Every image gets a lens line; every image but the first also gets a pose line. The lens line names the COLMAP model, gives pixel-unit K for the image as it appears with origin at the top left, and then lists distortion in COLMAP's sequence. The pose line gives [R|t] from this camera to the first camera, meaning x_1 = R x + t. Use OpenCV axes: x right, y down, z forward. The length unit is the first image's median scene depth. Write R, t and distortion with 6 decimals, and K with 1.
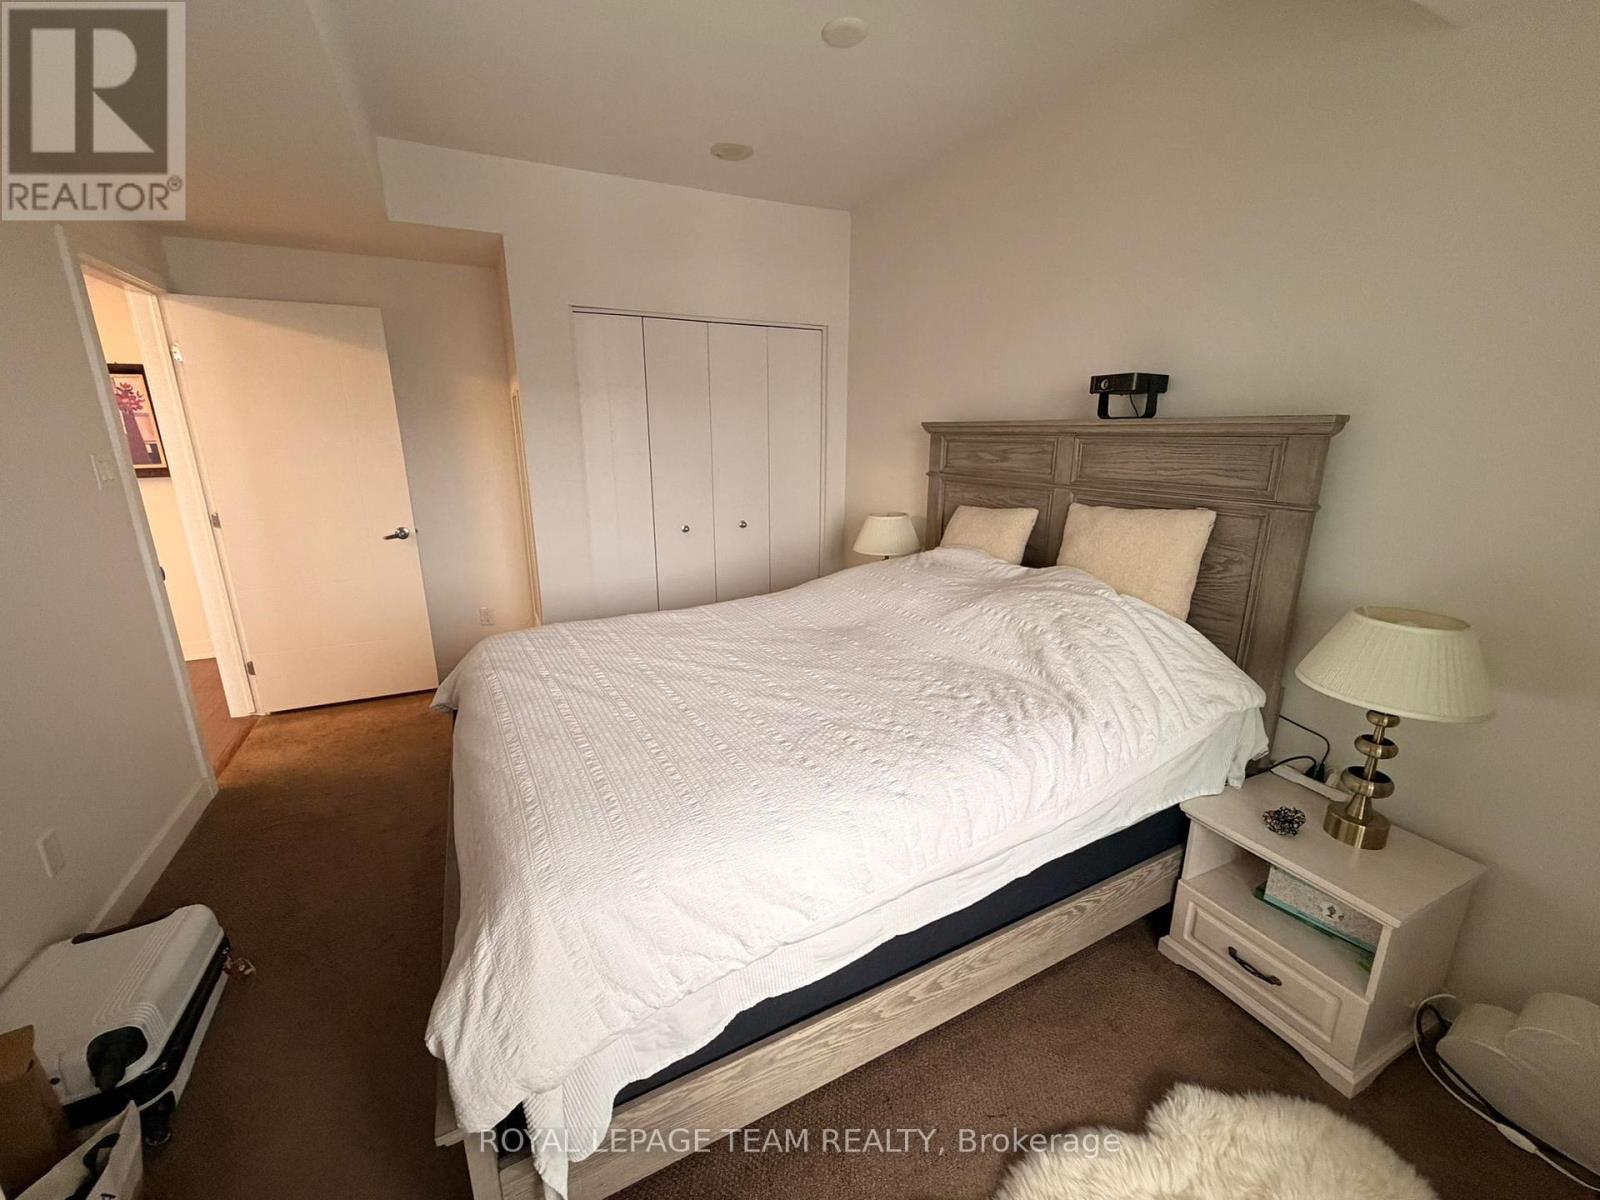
lens RADIAL K [[637.5, 0, 794.5], [0, 637.5, 600.6], [0, 0, 1]] dist [-0.000291, 0.000145]
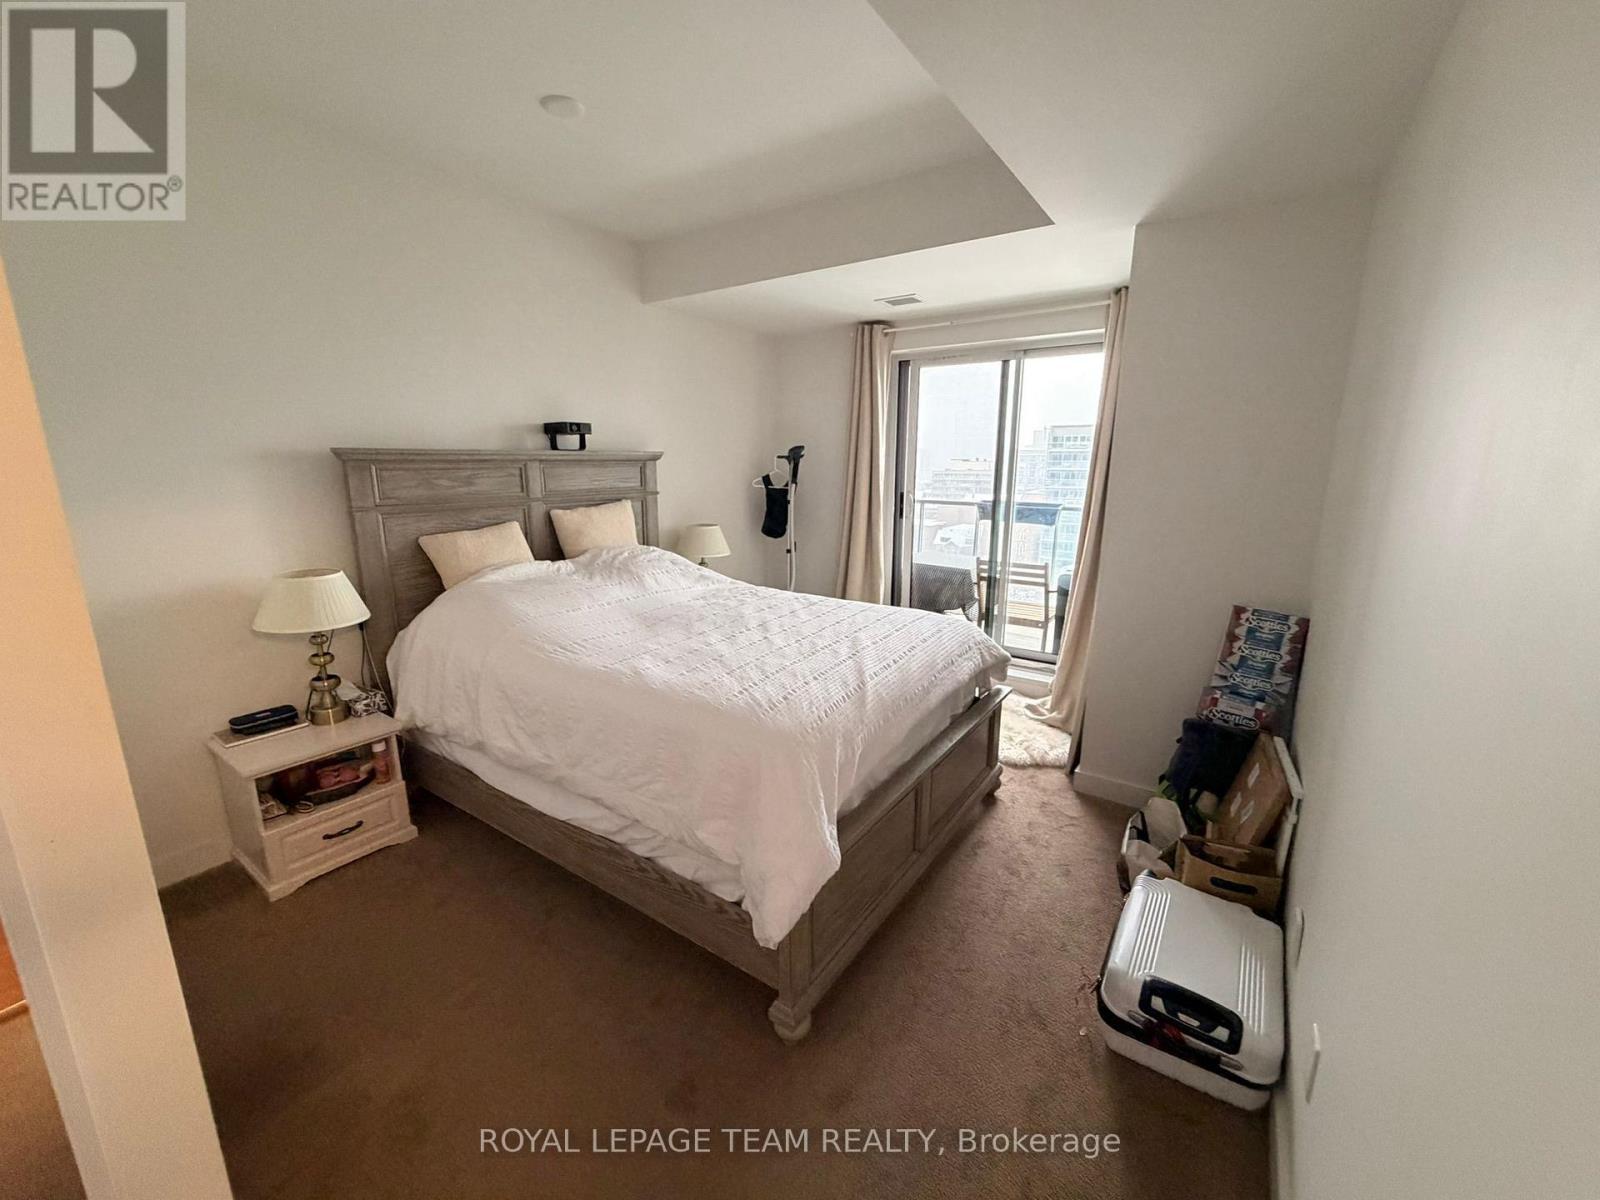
lens RADIAL K [[637.5, 0, 794.5], [0, 637.5, 600.6], [0, 0, 1]] dist [-0.000291, 0.000145]
pose [[-0.467169, -0.188310, 0.863882, -1.056972], [0.232871, 0.916354, 0.325679, -0.314062], [-0.852950, 0.353320, -0.384240, 1.207125]]
